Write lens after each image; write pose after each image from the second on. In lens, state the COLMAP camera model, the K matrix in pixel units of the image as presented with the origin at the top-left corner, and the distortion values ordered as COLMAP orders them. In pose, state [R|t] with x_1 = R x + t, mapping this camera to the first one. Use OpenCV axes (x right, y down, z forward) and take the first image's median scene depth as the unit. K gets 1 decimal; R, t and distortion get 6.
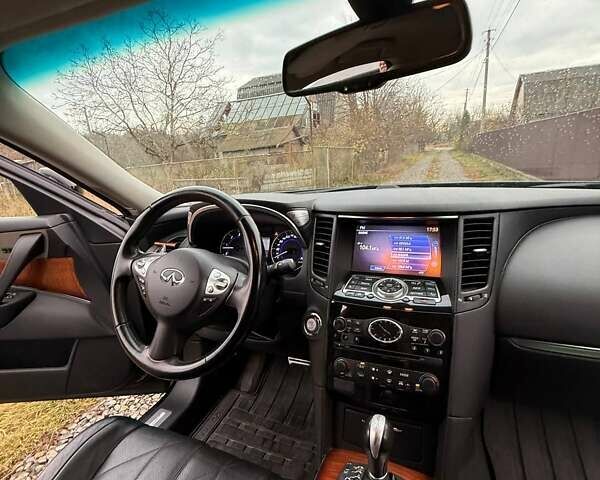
lens RADIAL K [[318.6, 0, 300.3], [0, 318.6, 238.9], [0, 0, 1]] dist [0.003553, -0.001620]
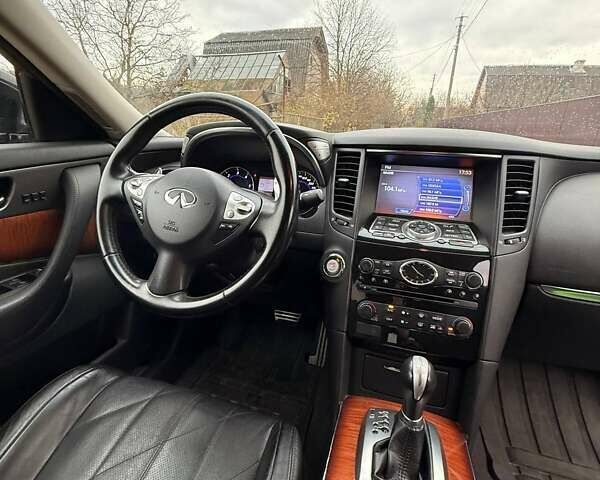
lens RADIAL K [[318.6, 0, 300.5], [0, 318.6, 236.5], [0, 0, 1]] dist [0.003553, -0.001620]
pose [[0.989945, 0.058906, 0.128605, -0.113118], [-0.068580, 0.995035, 0.072131, 0.080367], [-0.123717, -0.080226, 0.989069, 0.077658]]
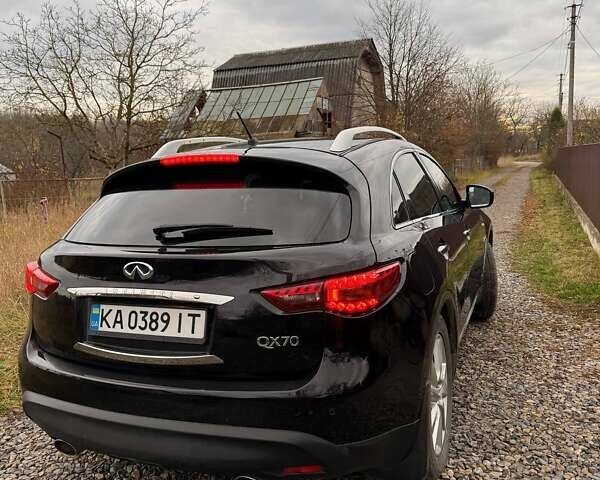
lens RADIAL K [[567.9, 0, 307.8], [0, 567.9, 255.8], [0, 0, 1]] dist [0.045400, 0.000000]
pose [[0.998858, 0.034436, 0.033119, -0.406955], [-0.031081, 0.994802, -0.096972, 0.844540], [-0.036286, 0.095832, 0.994736, -3.964093]]
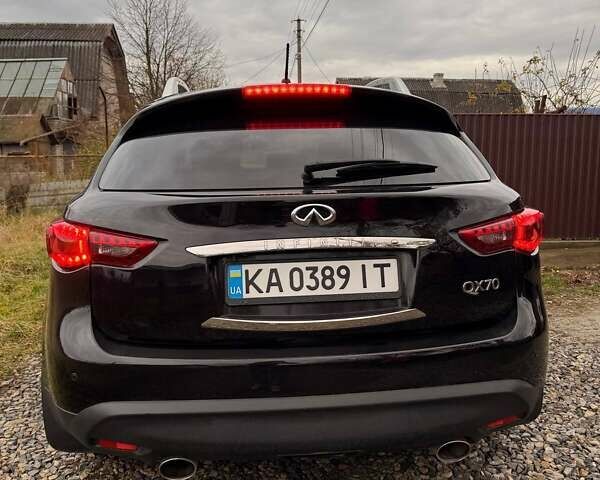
lens RADIAL K [[567.9, 0, 299.6], [0, 567.9, 252.1], [0, 0, 1]] dist [0.045400, 0.000000]
pose [[0.878672, -0.017237, 0.477115, -1.751230], [0.070758, 0.993013, -0.094436, 0.973495], [-0.472153, 0.116738, 0.873752, -3.296021]]
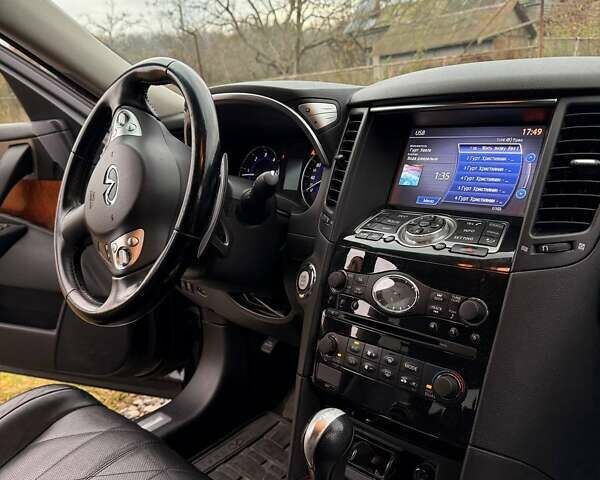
lens RADIAL K [[567.9, 0, 303.5], [0, 567.9, 241.0], [0, 0, 1]] dist [0.045400, 0.000000]
pose [[0.931162, 0.088280, -0.353757, 0.270544], [-0.072941, 0.995735, 0.056491, 0.082149], [0.357235, -0.026799, 0.933630, -0.026922]]
